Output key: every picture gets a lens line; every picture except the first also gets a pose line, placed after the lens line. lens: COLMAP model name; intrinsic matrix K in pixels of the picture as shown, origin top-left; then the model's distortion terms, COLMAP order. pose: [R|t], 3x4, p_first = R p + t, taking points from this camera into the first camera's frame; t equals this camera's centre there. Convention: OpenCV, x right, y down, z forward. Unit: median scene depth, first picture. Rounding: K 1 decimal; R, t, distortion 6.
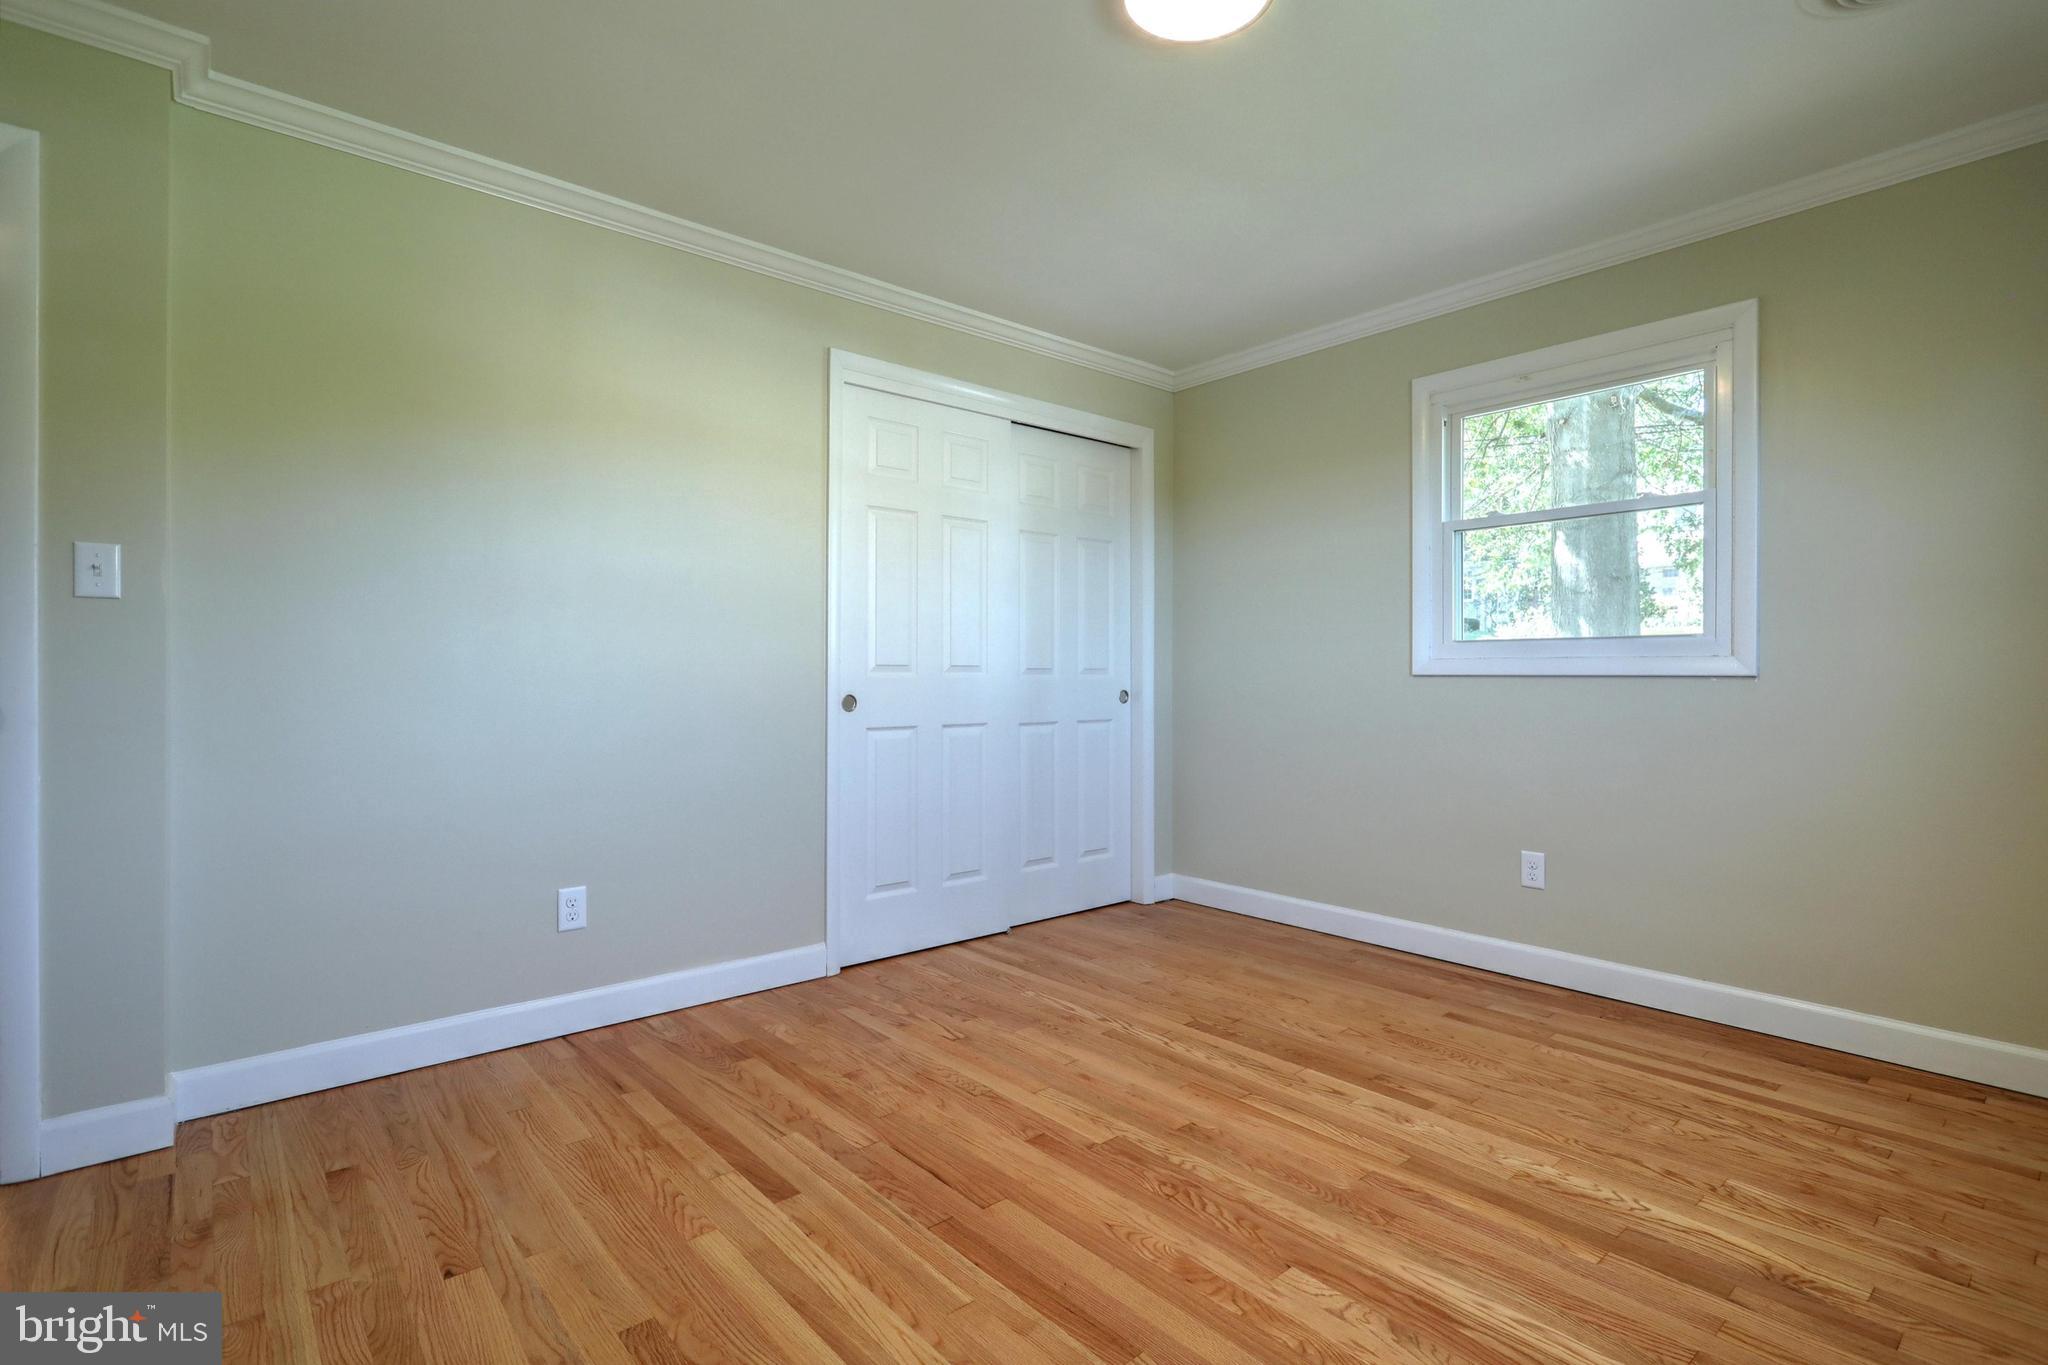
lens RADIAL K [[955.9, 0, 1031.0], [0, 955.9, 681.5], [0, 0, 1]] dist [0.005720, 0.000652]
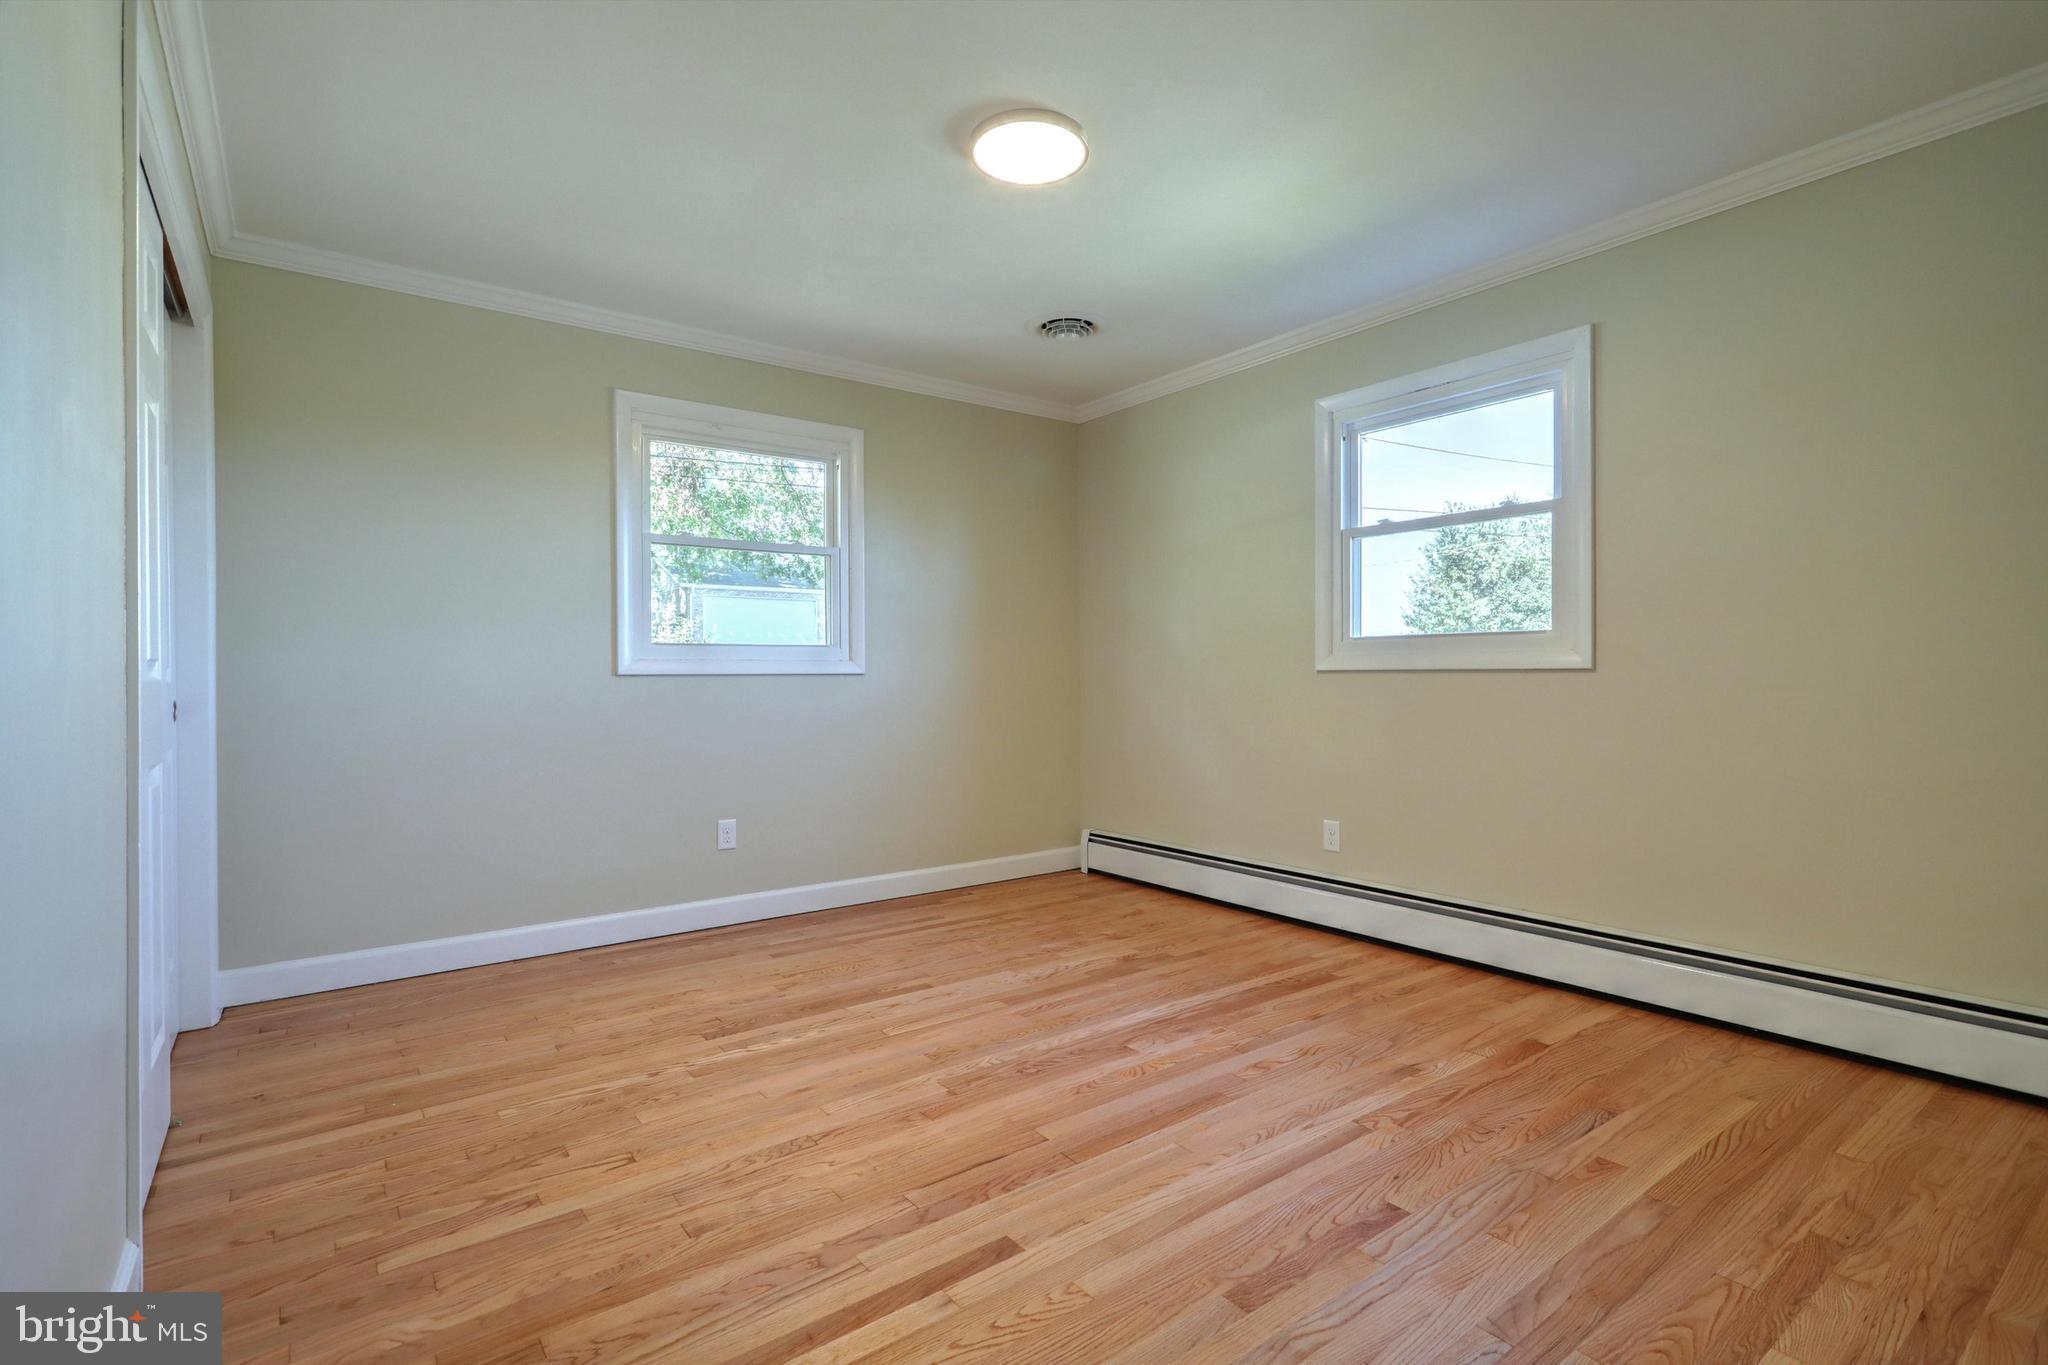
lens RADIAL K [[955.9, 0, 1044.0], [0, 955.9, 688.4], [0, 0, 1]] dist [0.005720, 0.000652]
pose [[0.067121, -0.012969, 0.997661, -0.927429], [0.008377, 0.999888, 0.012434, -0.000286], [-0.997710, 0.007523, 0.067222, 0.727903]]
